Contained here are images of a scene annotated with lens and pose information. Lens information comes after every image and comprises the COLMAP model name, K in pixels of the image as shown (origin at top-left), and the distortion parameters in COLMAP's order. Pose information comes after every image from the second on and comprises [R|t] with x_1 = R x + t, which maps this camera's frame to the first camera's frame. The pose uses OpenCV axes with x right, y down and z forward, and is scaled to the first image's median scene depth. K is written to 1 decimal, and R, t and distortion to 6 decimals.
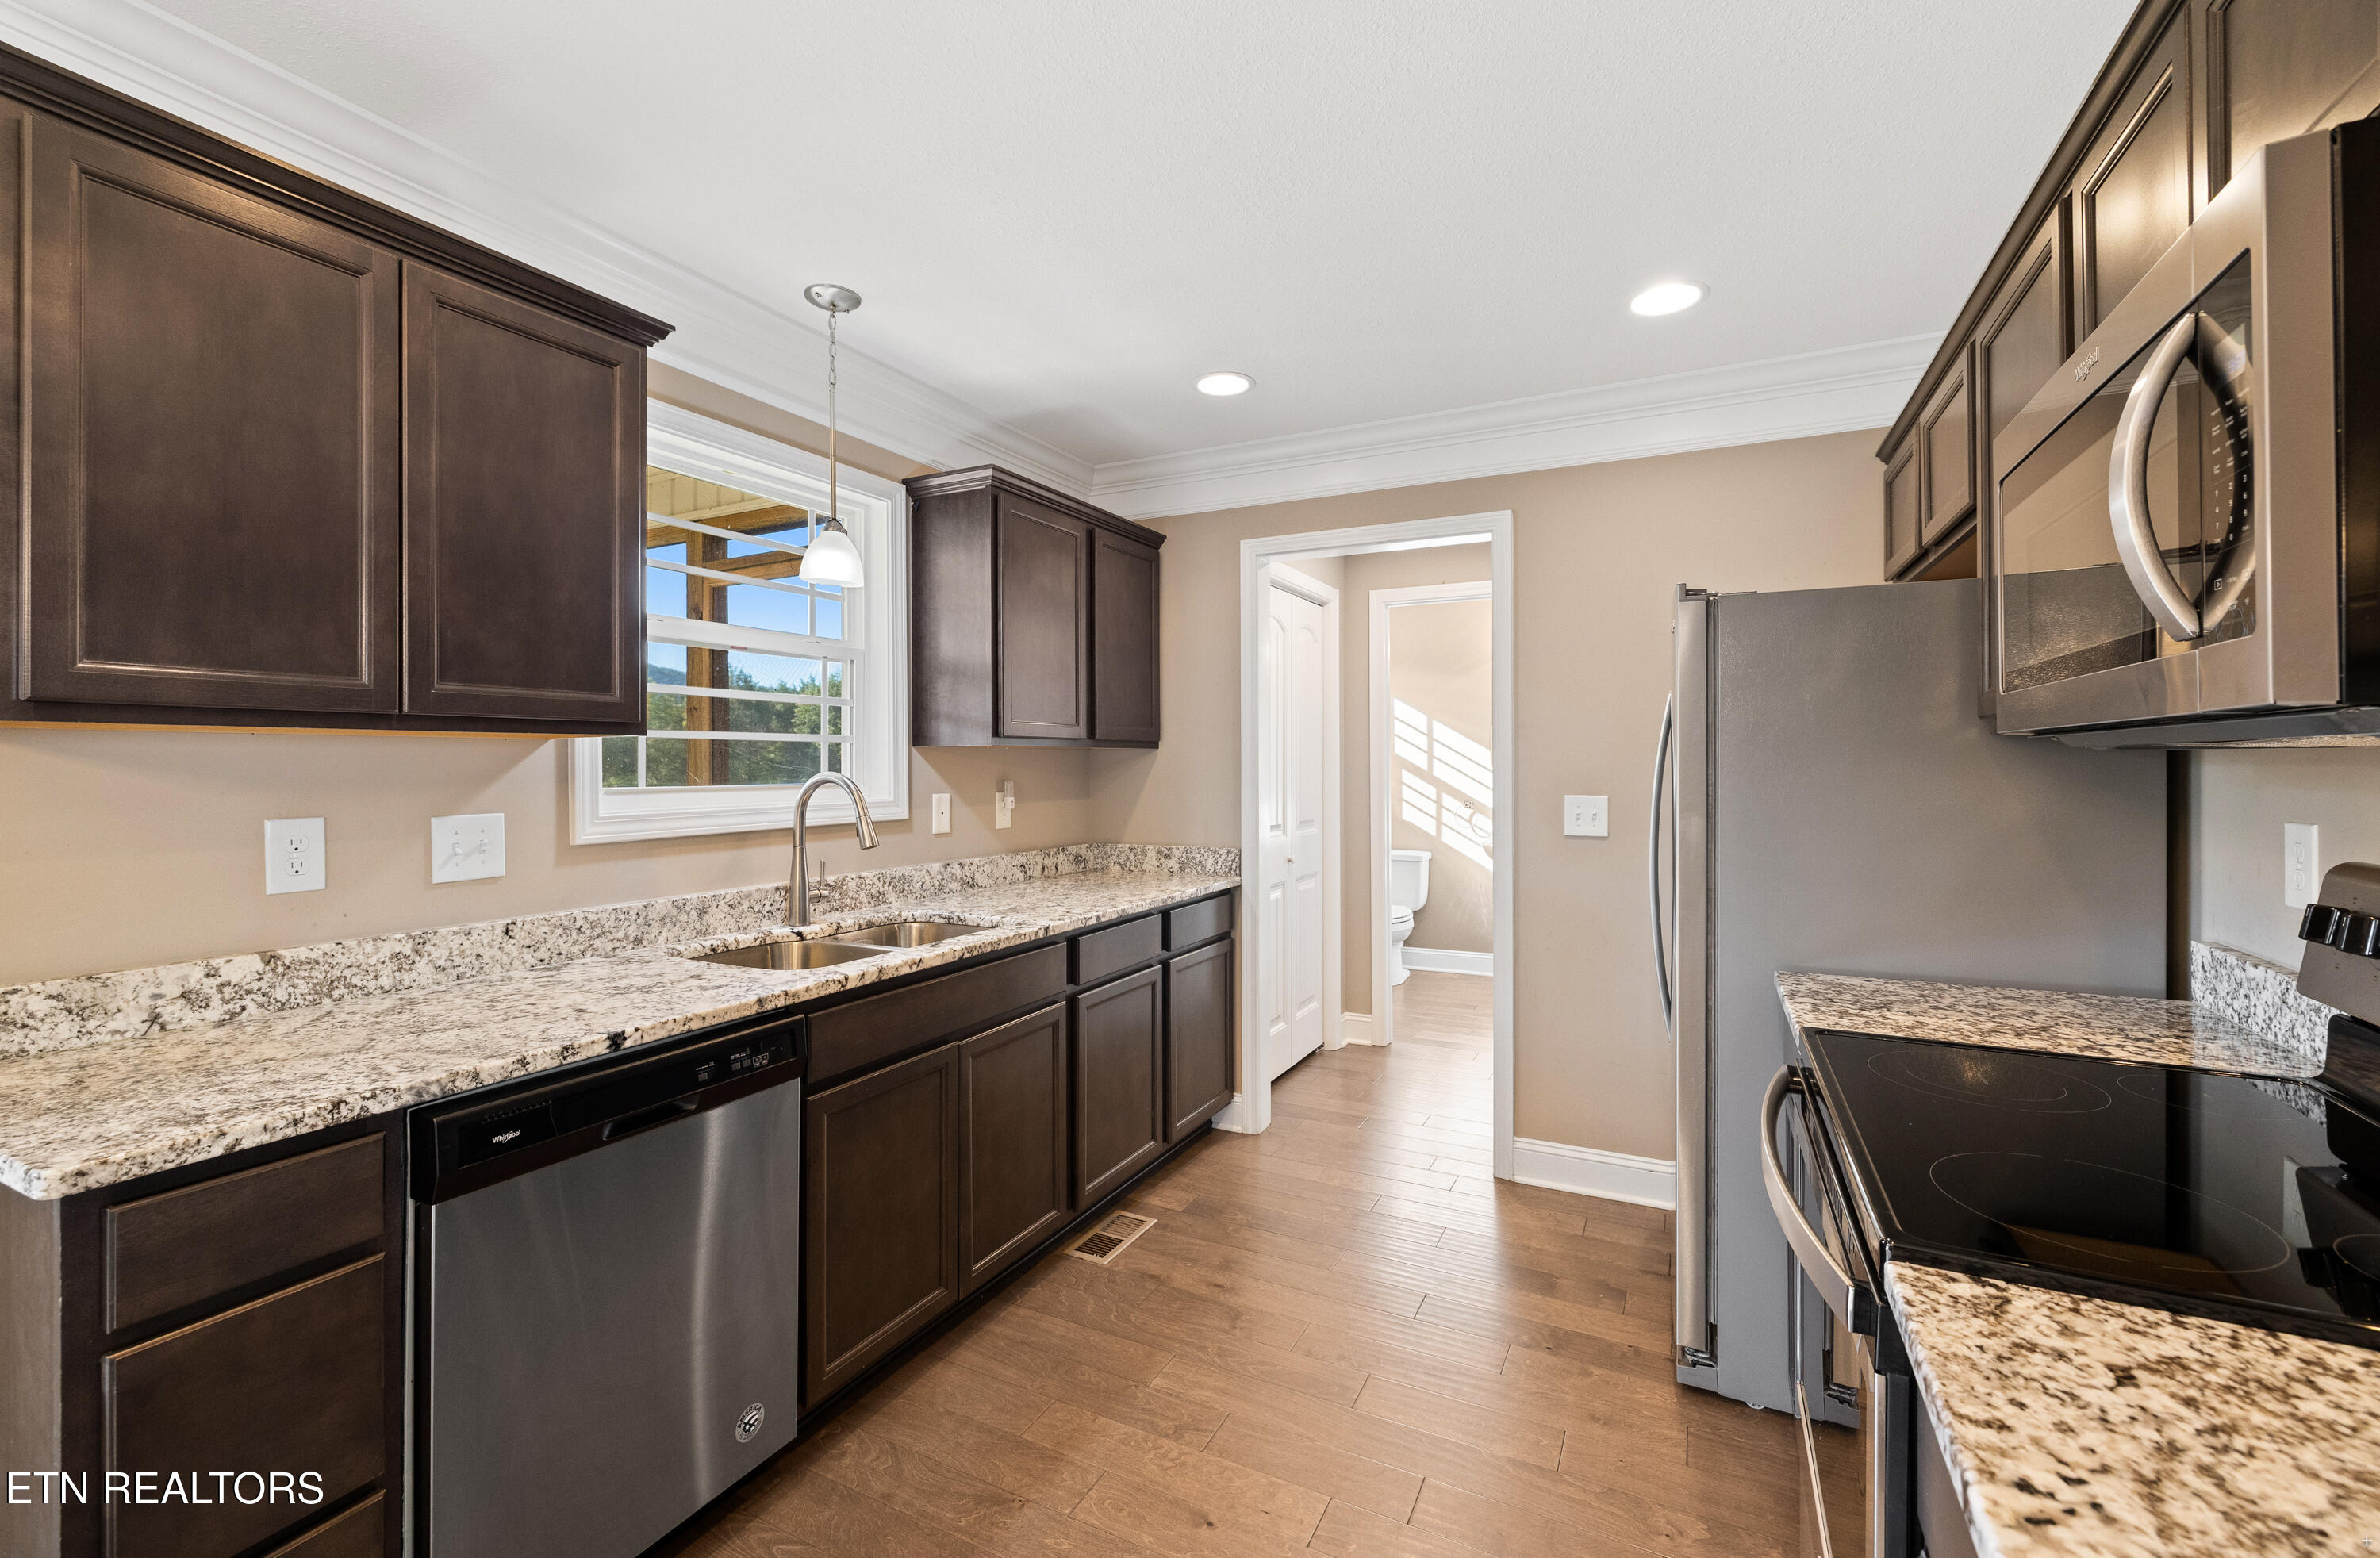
lens RADIAL K [[995.1, 0, 1193.2], [0, 995.1, 761.8], [0, 0, 1]] dist [-0.000249, -0.000047]
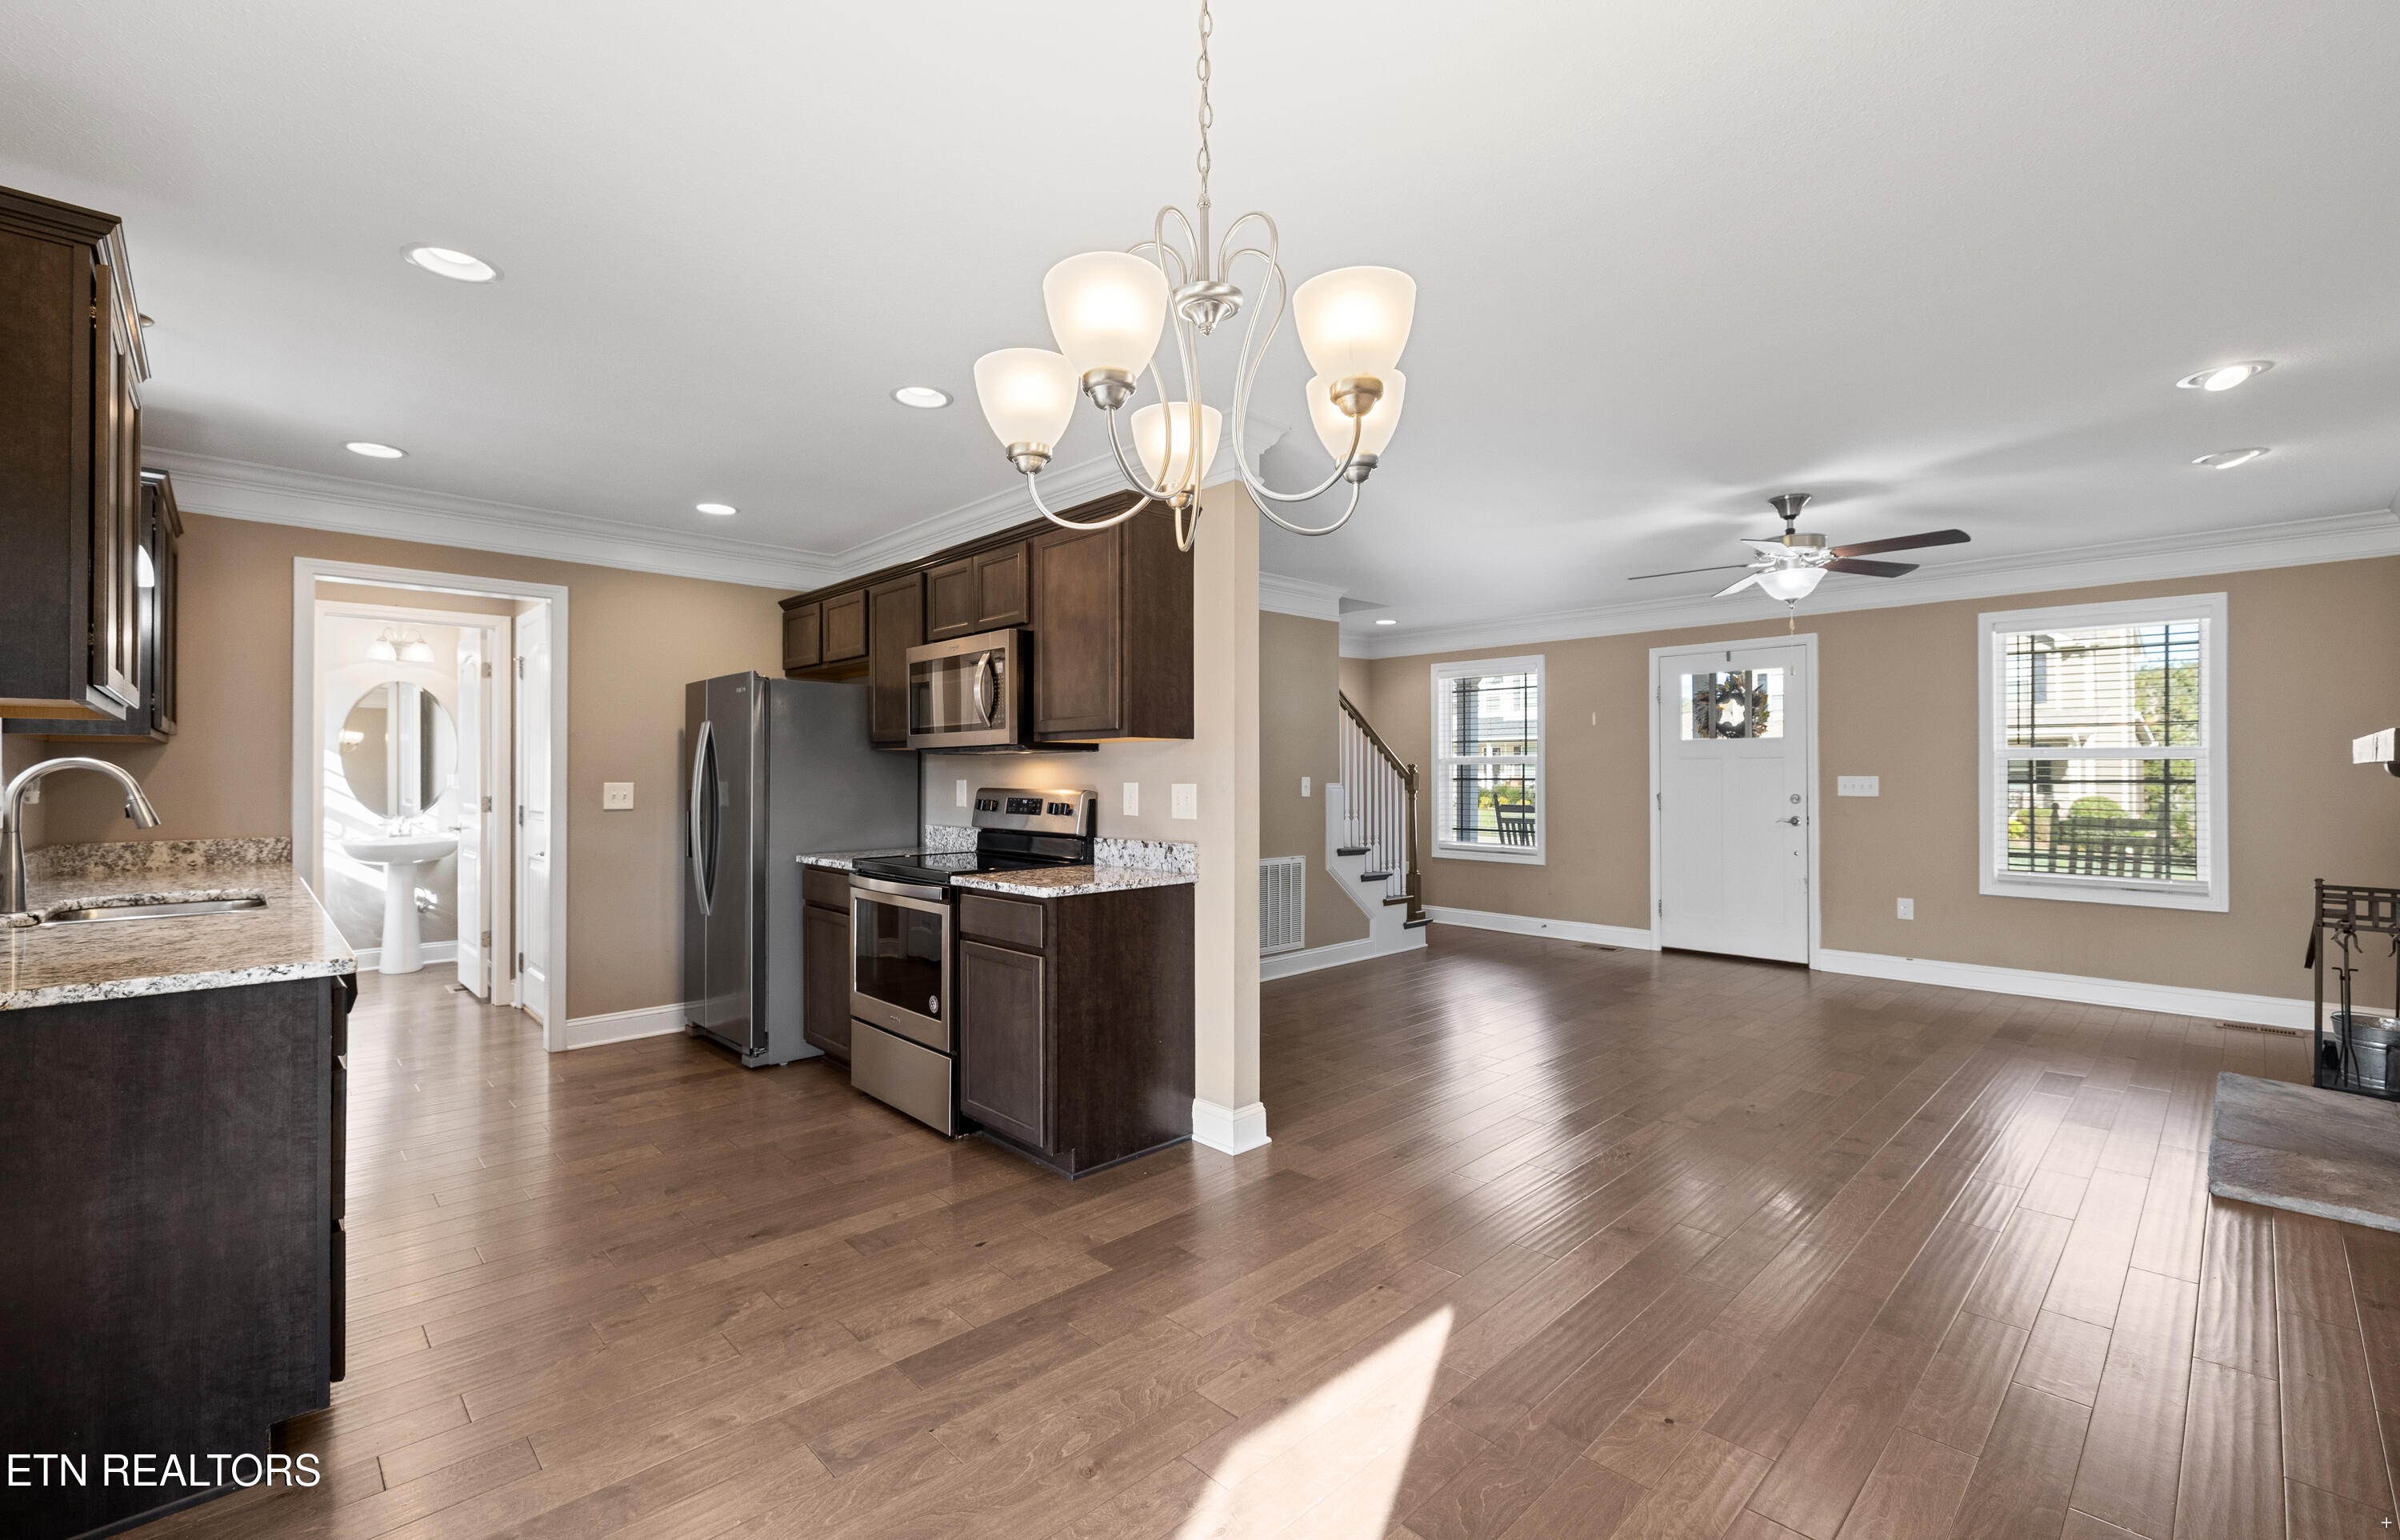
lens RADIAL K [[1022.8, 0, 1200.0], [0, 1022.8, 770.0], [0, 0, 1]] dist [-0.000856, -0.000141]
pose [[0.322378, 0.006426, 0.946589, -0.786323], [-0.000683, 0.999978, -0.006556, 0.022777], [-0.946611, 0.001467, 0.322375, -0.351095]]
